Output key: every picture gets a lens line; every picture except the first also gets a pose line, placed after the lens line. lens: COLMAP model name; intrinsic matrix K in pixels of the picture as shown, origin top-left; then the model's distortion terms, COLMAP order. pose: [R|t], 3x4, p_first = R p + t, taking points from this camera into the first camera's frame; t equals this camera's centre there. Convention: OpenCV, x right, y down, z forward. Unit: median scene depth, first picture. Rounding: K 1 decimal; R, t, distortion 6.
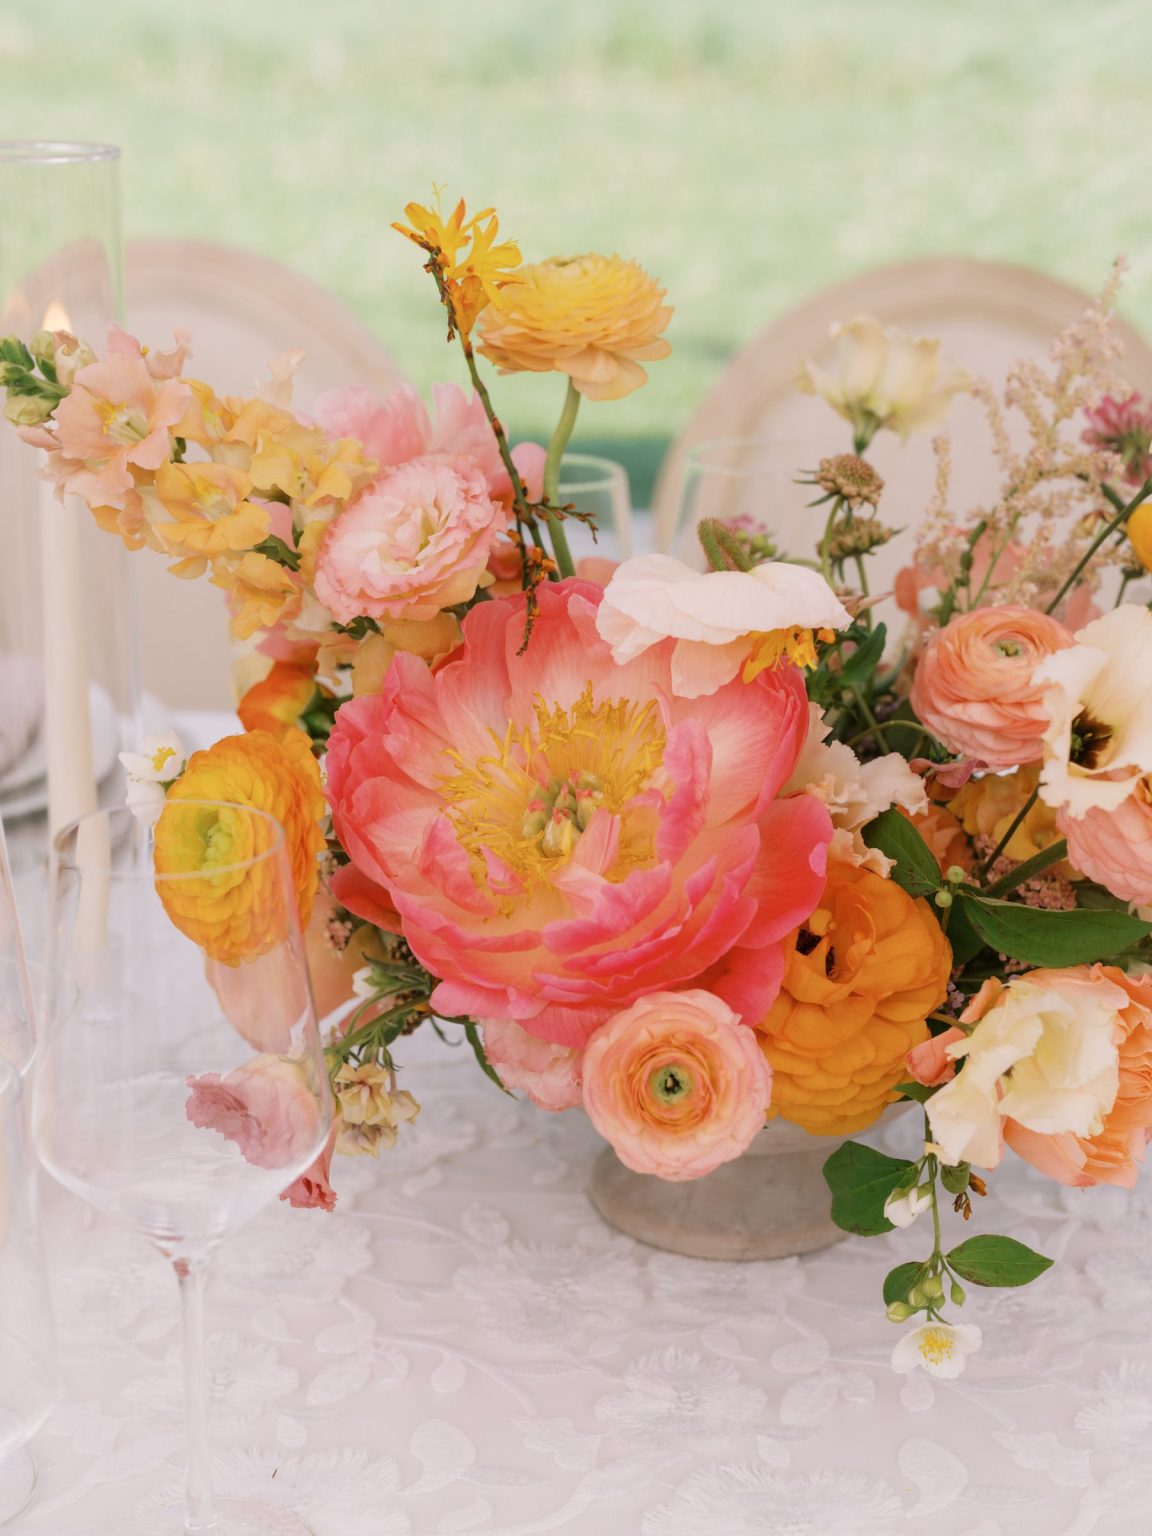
lens RADIAL K [[4025.4, 0, 576.8], [0, 4025.4, 867.2], [0, 0, 1]] dist [0.050132, -0.050787]
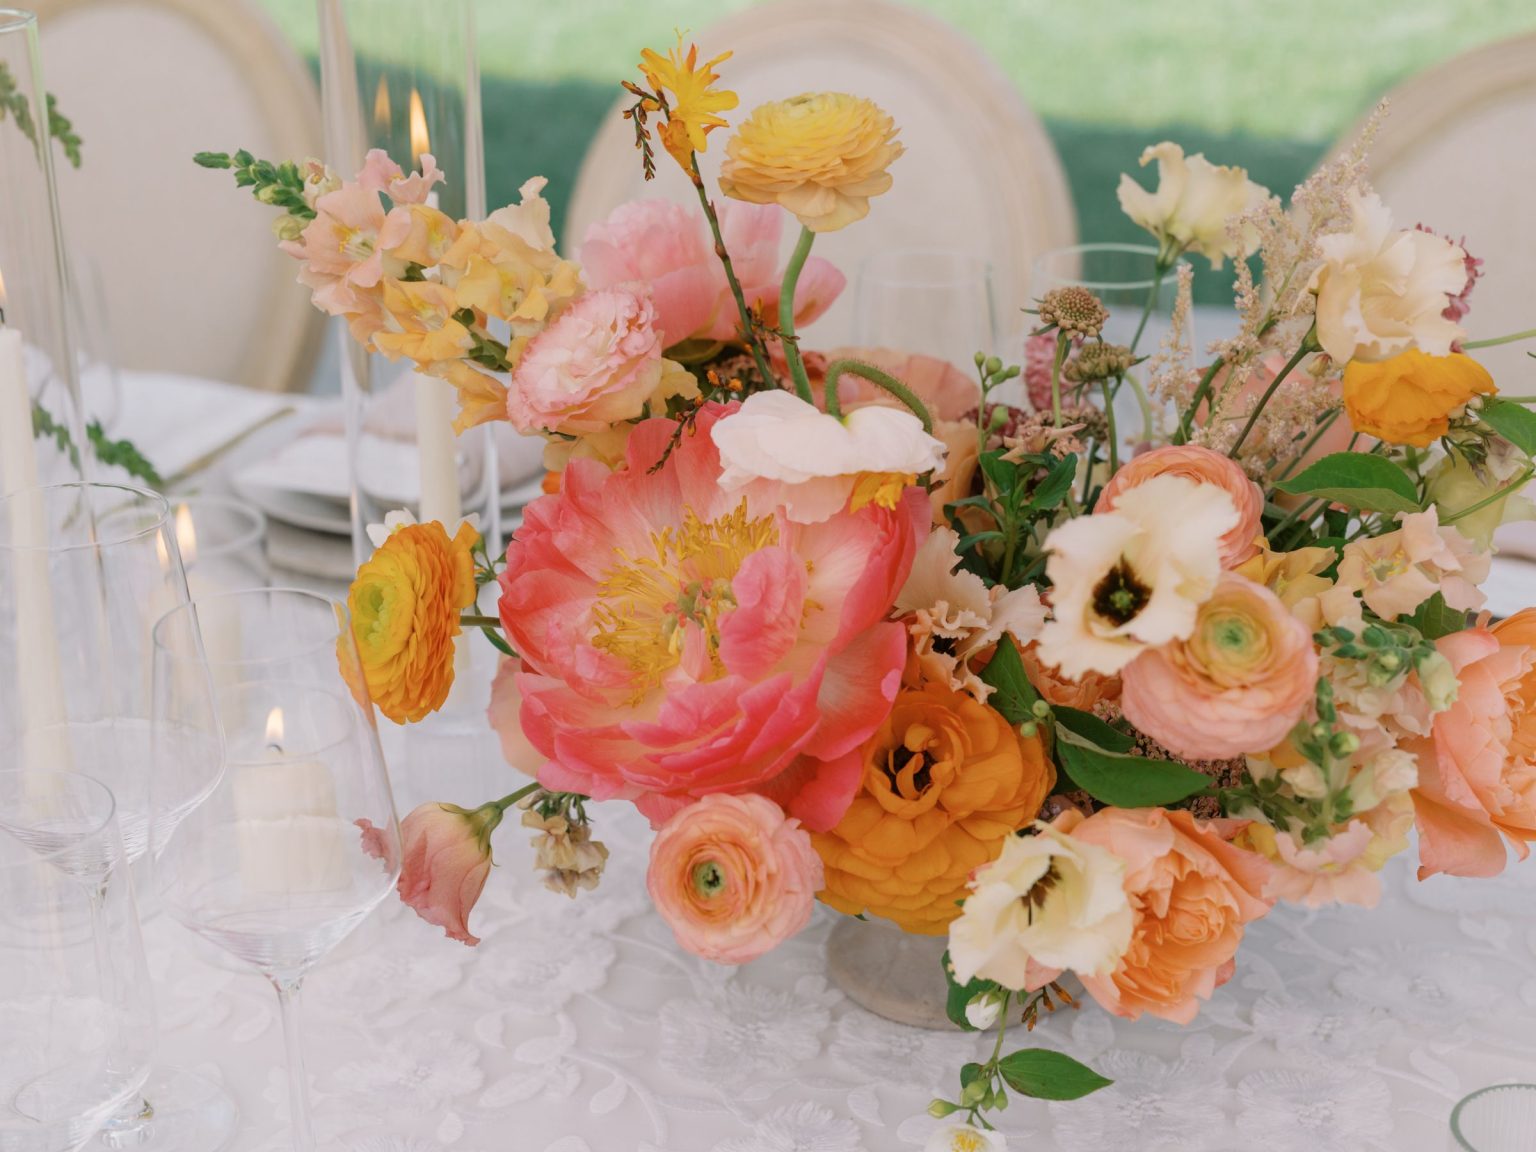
lens RADIAL K [[4025.4, 0, 768.0], [0, 4025.4, 576.0], [0, 0, 1]] dist [0.050132, -0.050787]
pose [[0.885597, 0.097903, -0.454018, 0.512802], [-0.065181, 0.994055, 0.087215, -0.121702], [0.459858, -0.047644, 0.886714, 0.030428]]
